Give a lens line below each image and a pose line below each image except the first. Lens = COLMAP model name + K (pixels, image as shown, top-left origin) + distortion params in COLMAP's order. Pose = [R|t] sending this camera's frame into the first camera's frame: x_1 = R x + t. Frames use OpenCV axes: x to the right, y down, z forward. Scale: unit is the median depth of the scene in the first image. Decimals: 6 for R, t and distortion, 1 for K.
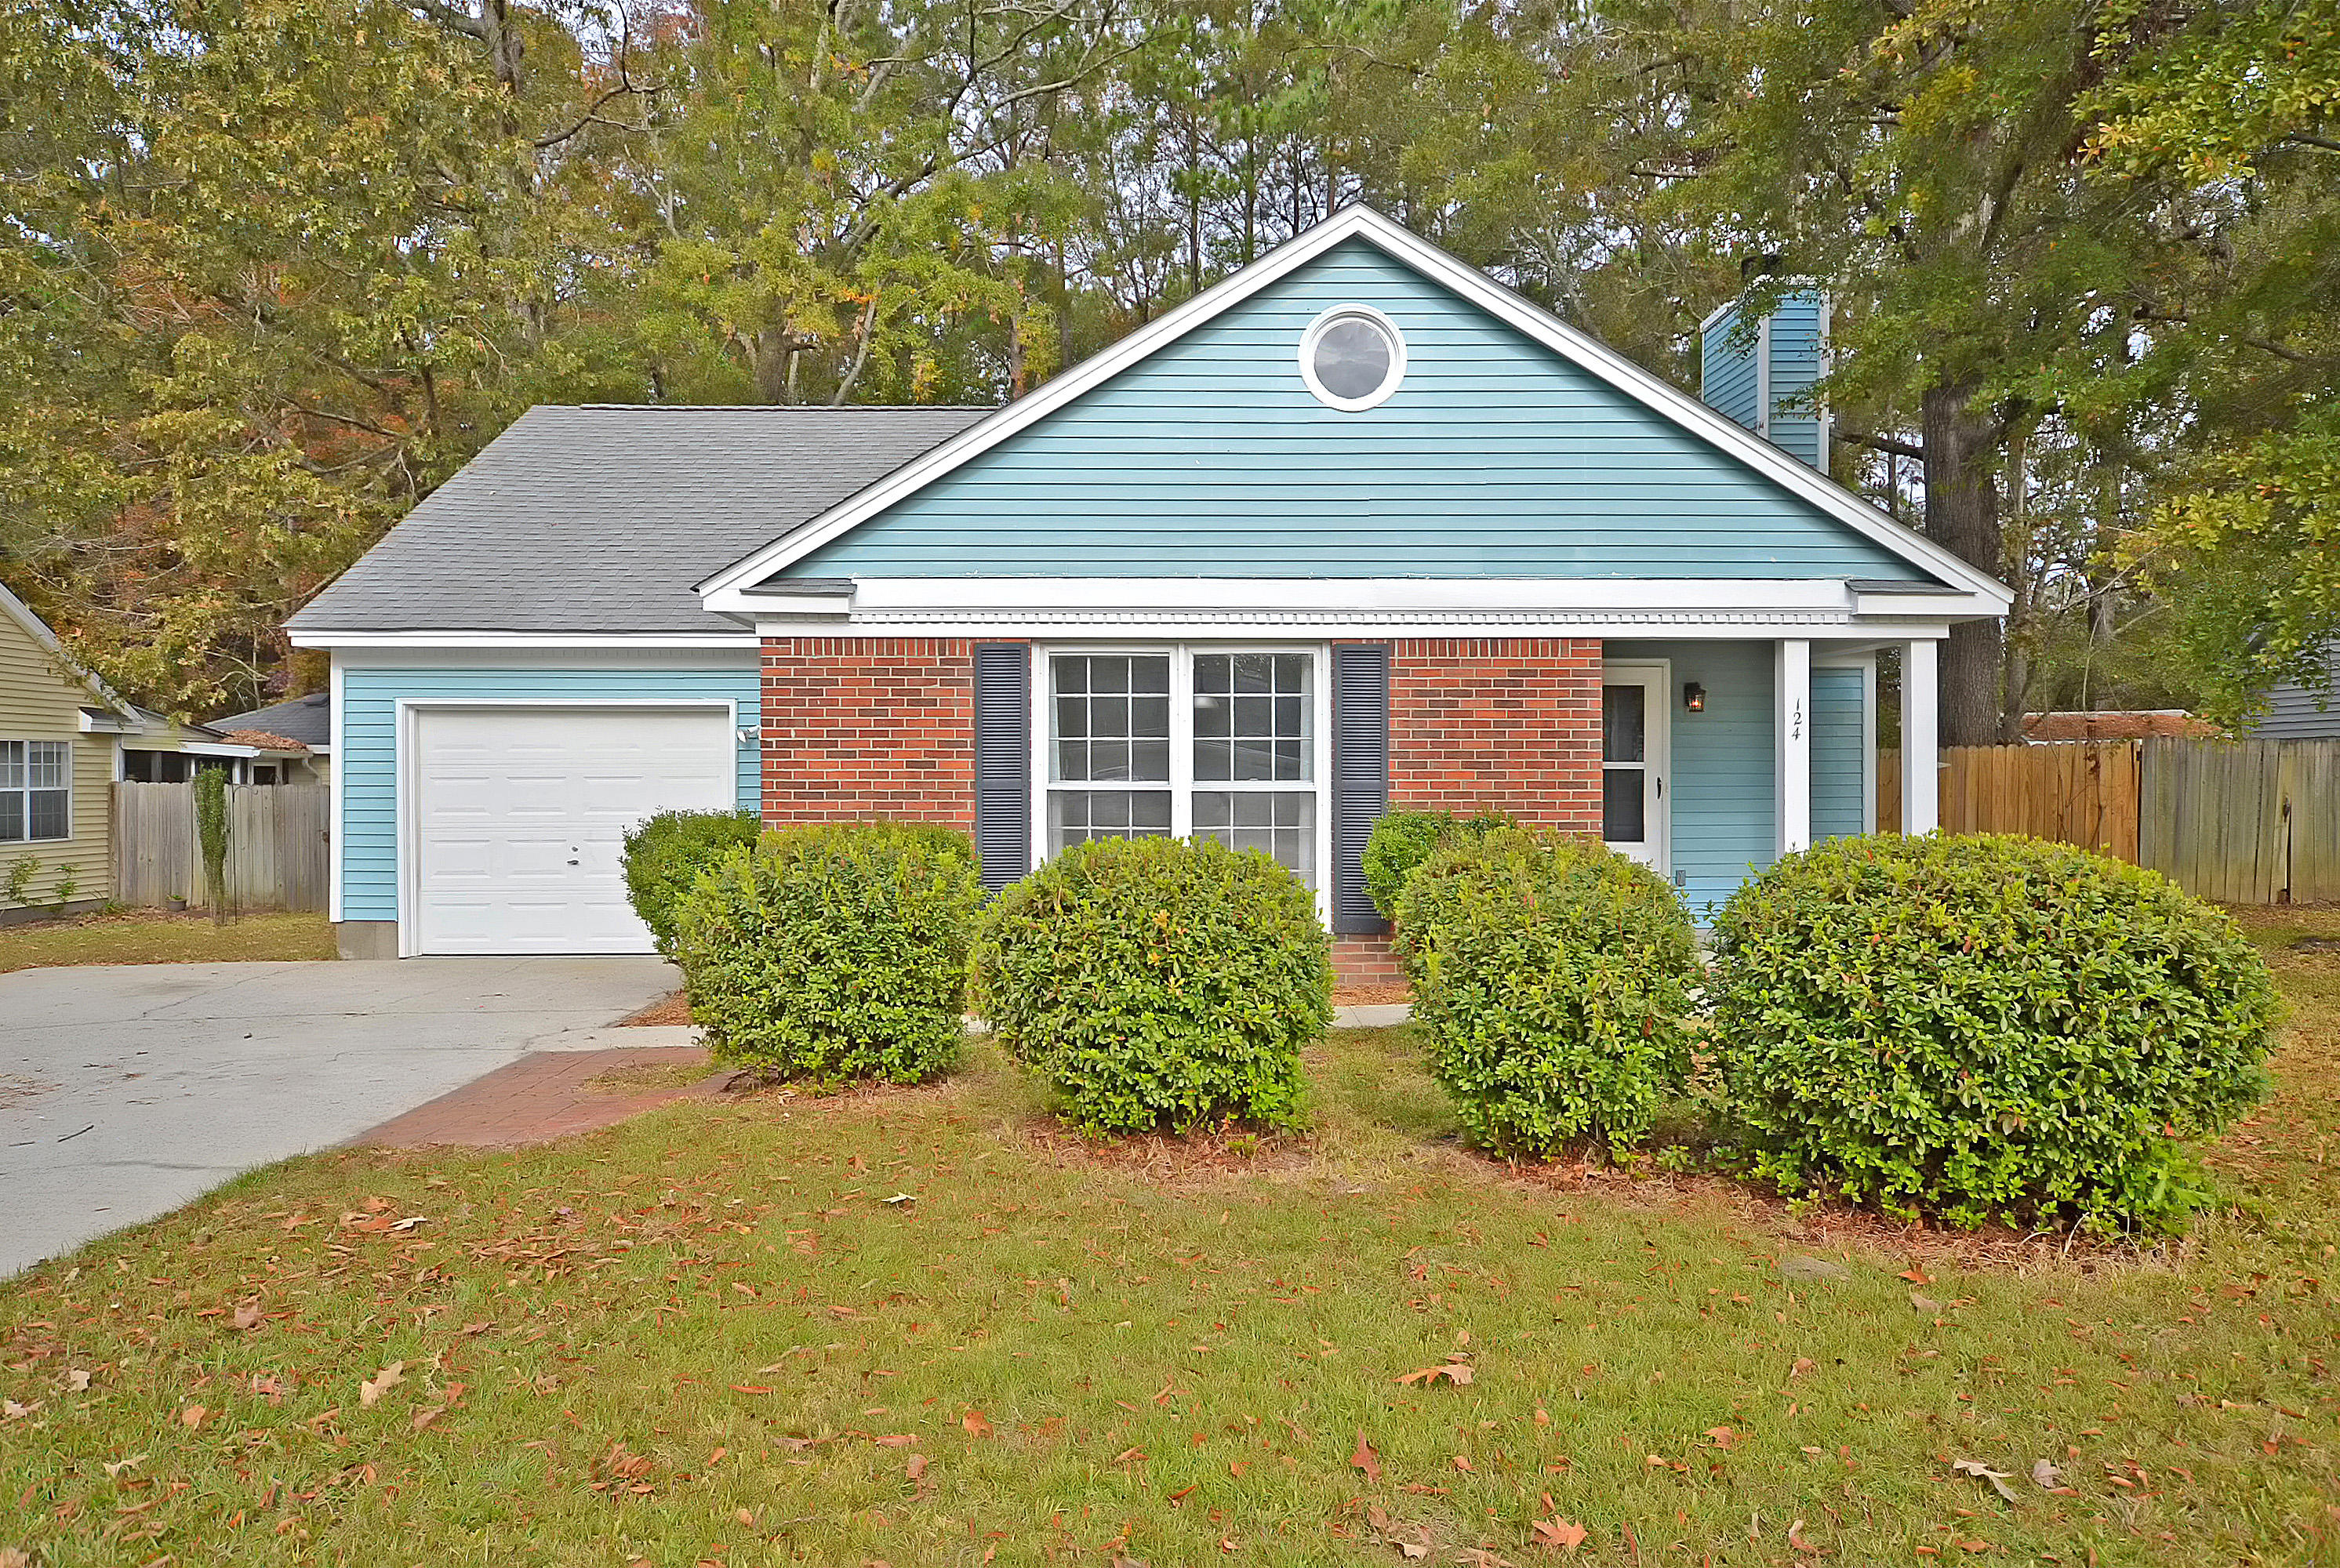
lens RADIAL K [[1617.6, 0, 1174.2], [0, 1617.6, 791.3], [0, 0, 1]] dist [-0.001045, -0.000576]
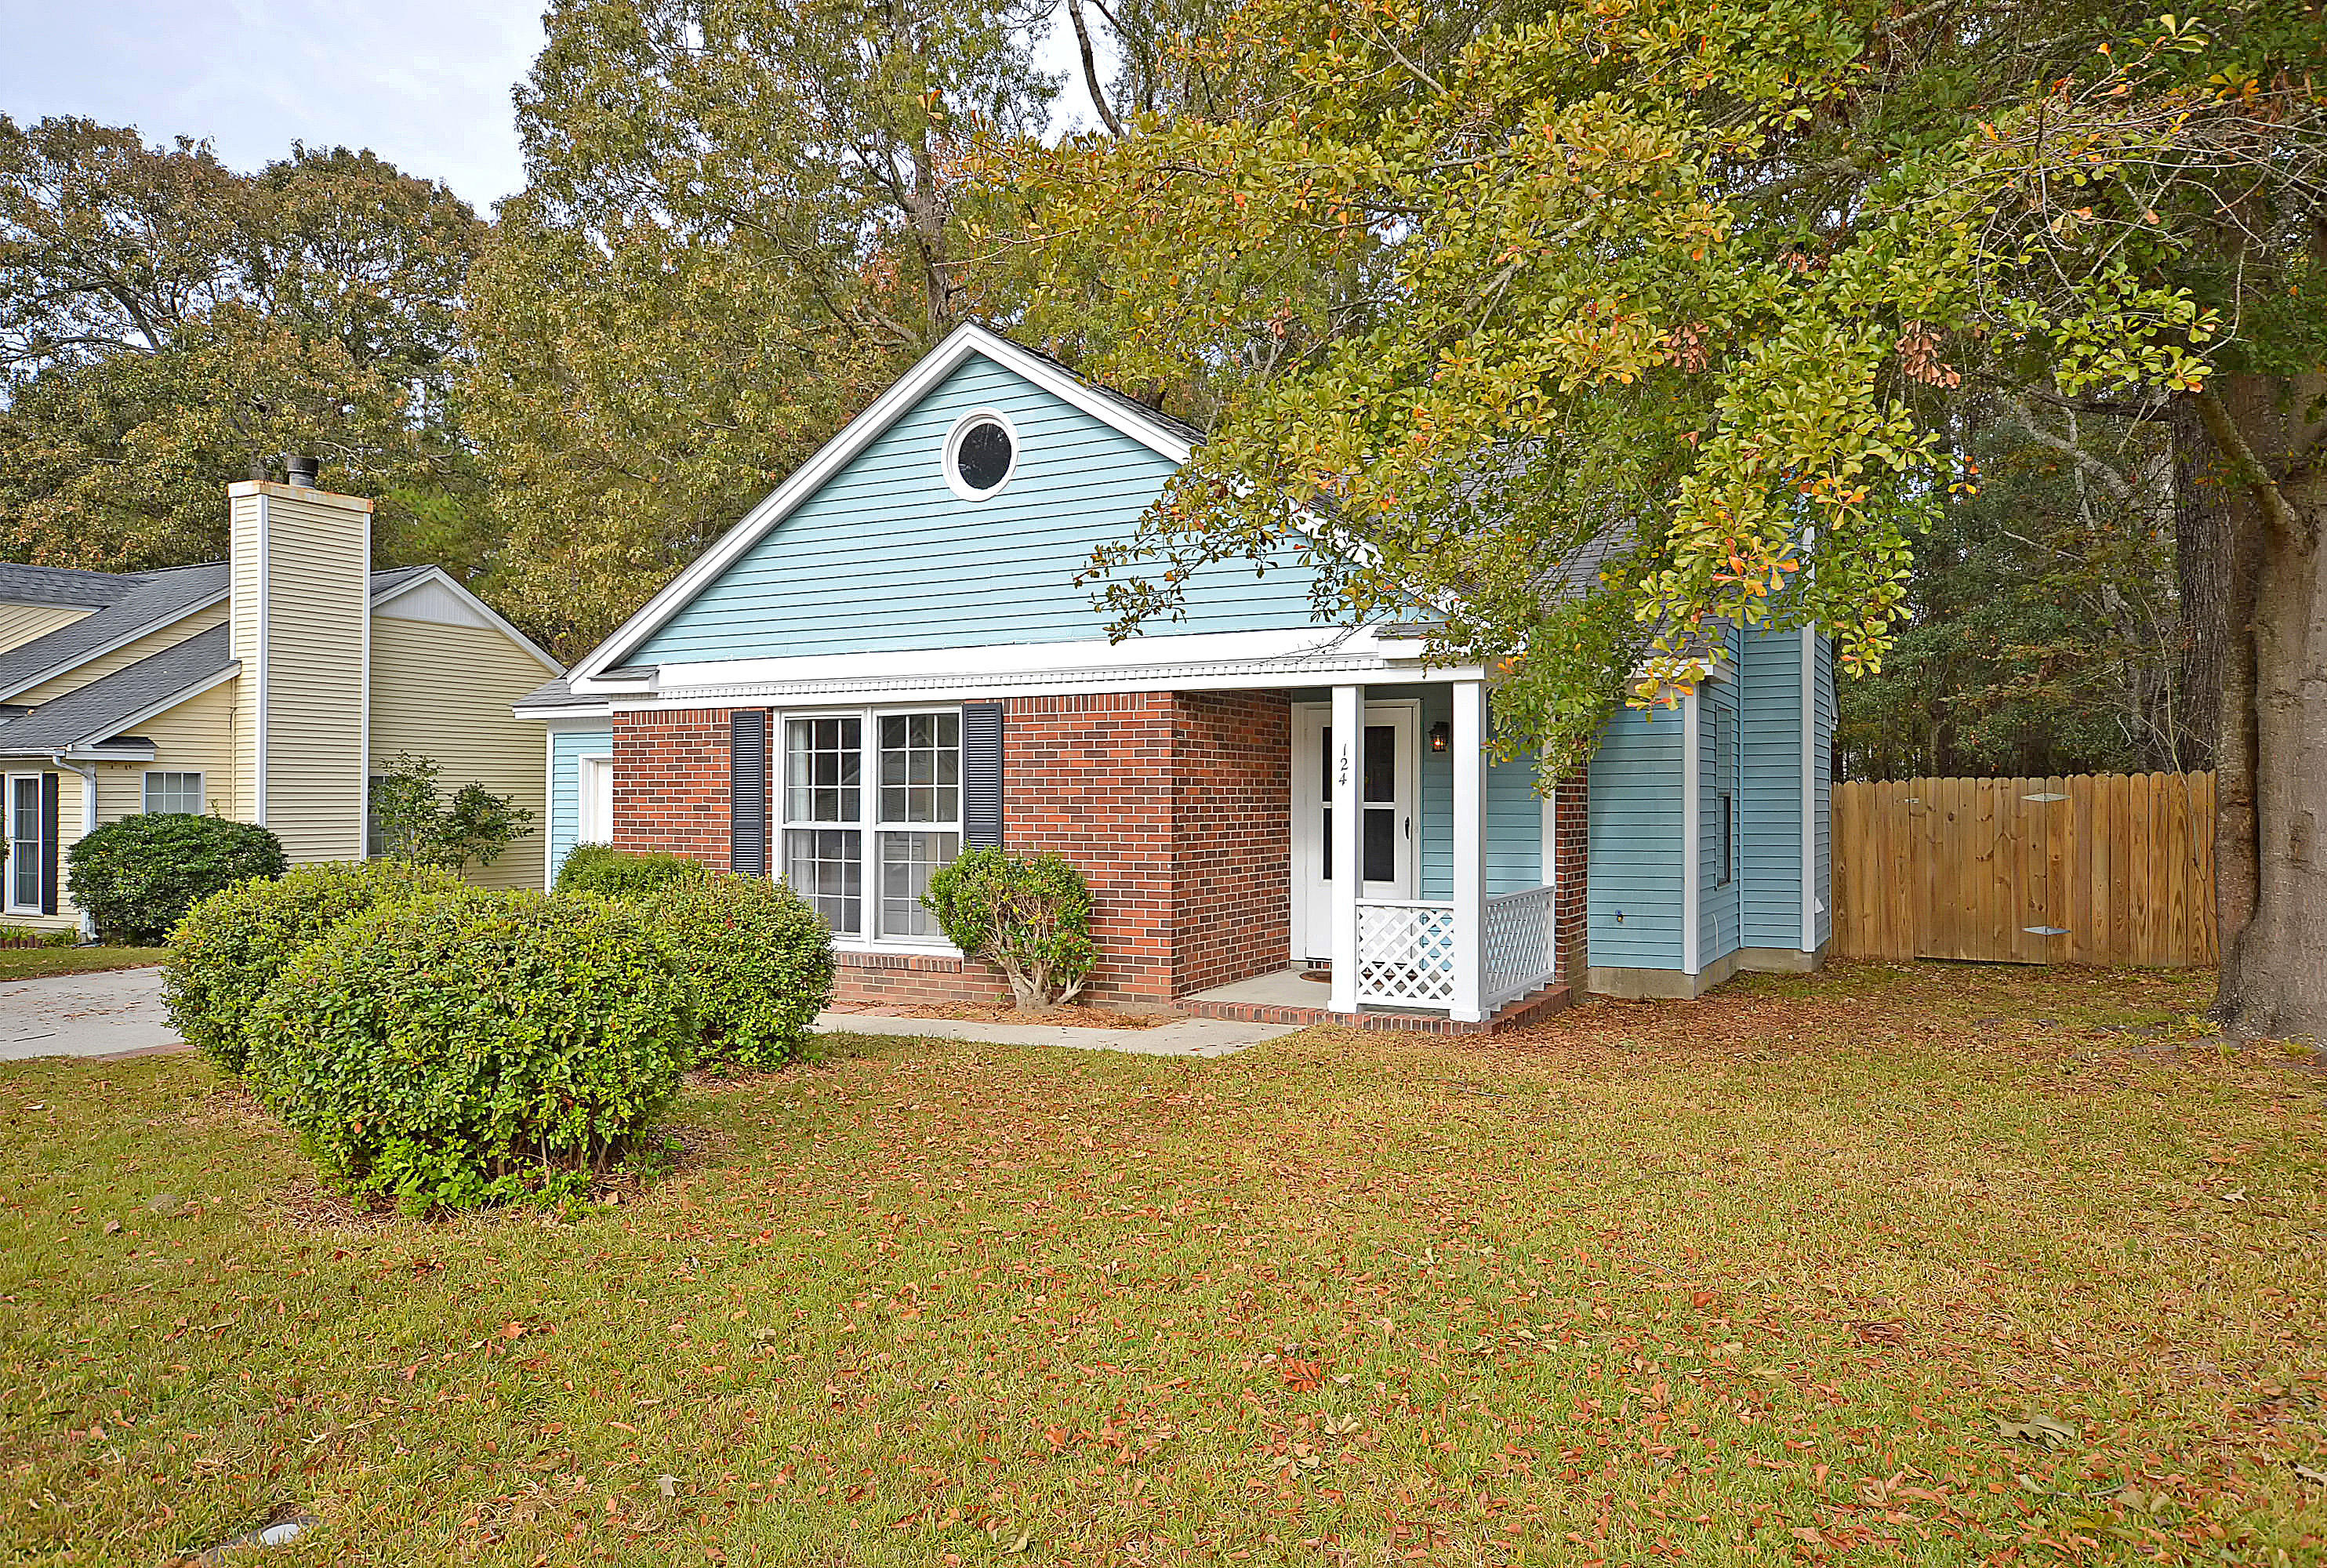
lens RADIAL K [[1531.0, 0, 1171.1], [0, 1531.0, 789.6], [0, 0, 1]] dist [-0.001237, -0.000212]
pose [[0.878232, -0.003279, -0.478223, 0.747756], [-0.001411, 0.999954, -0.009448, -0.020076], [0.478232, 0.008973, 0.878188, 0.113301]]
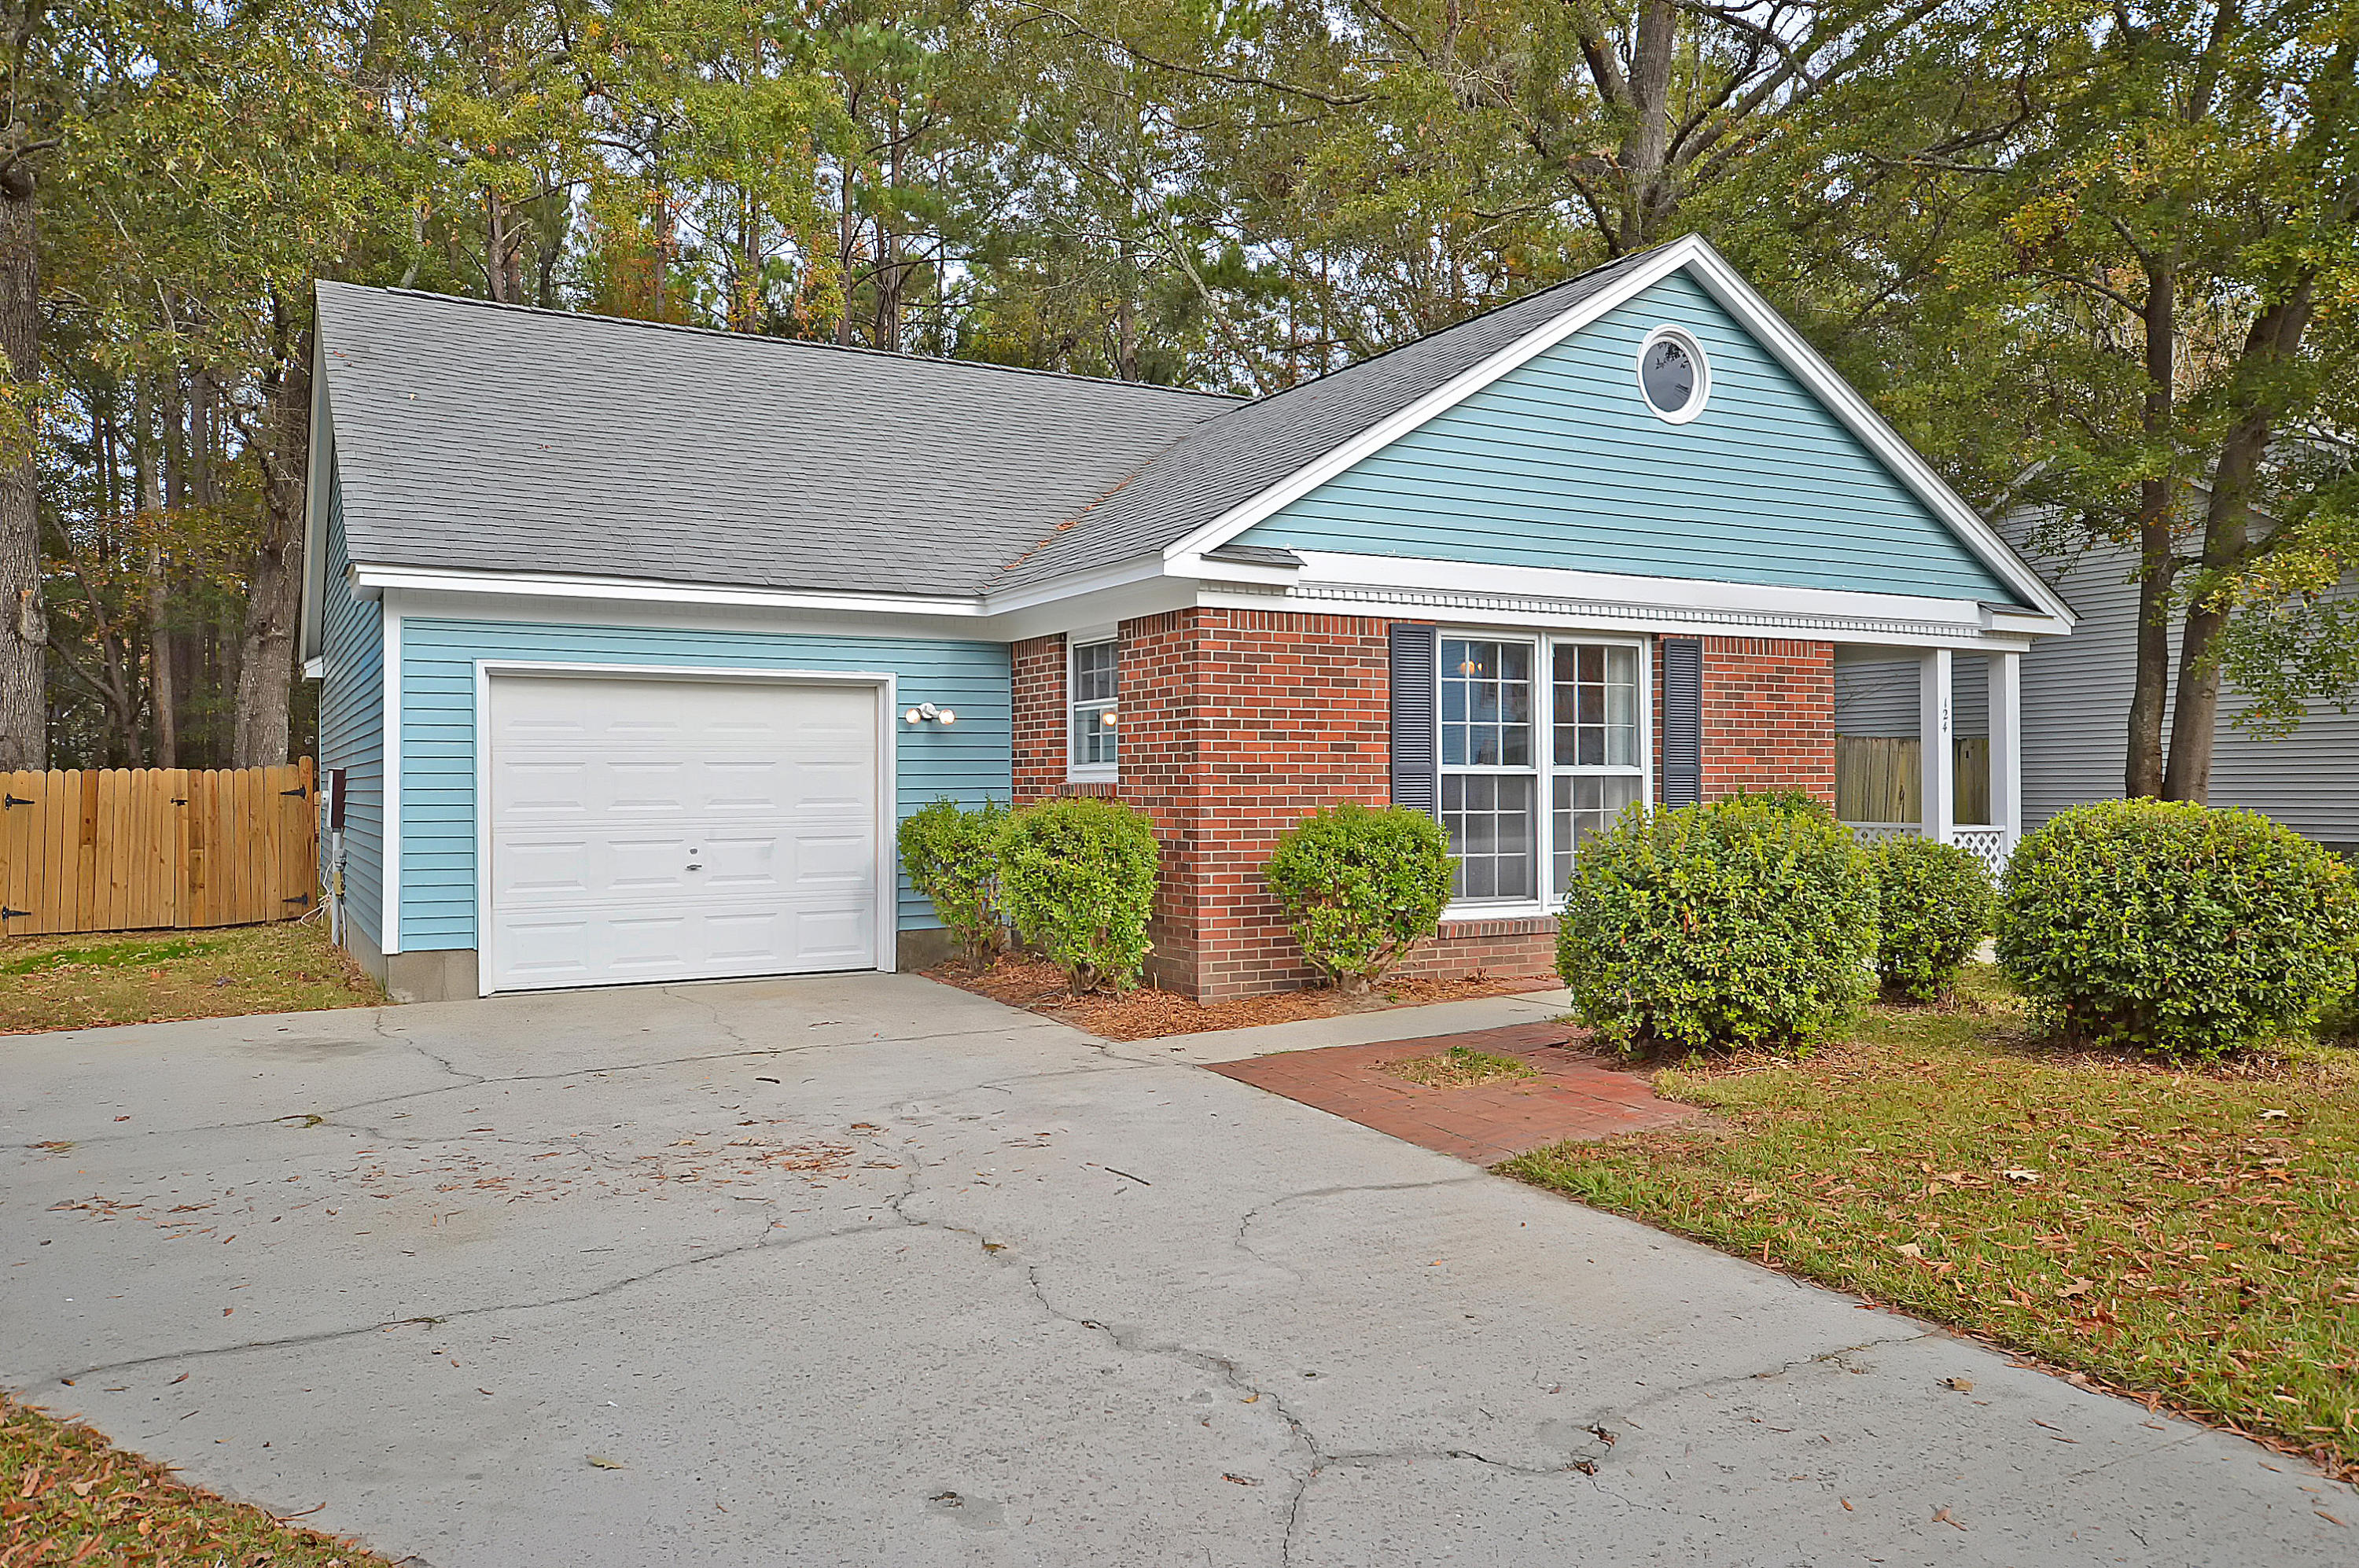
lens RADIAL K [[1730.1, 0, 1173.4], [0, 1730.1, 775.2], [0, 0, 1]] dist [0.008348, 0.001820]
pose [[0.877637, -0.000085, 0.479327, -0.736009], [0.005311, 0.999940, -0.009547, 0.009227], [-0.479297, 0.010924, 0.877585, 0.146730]]
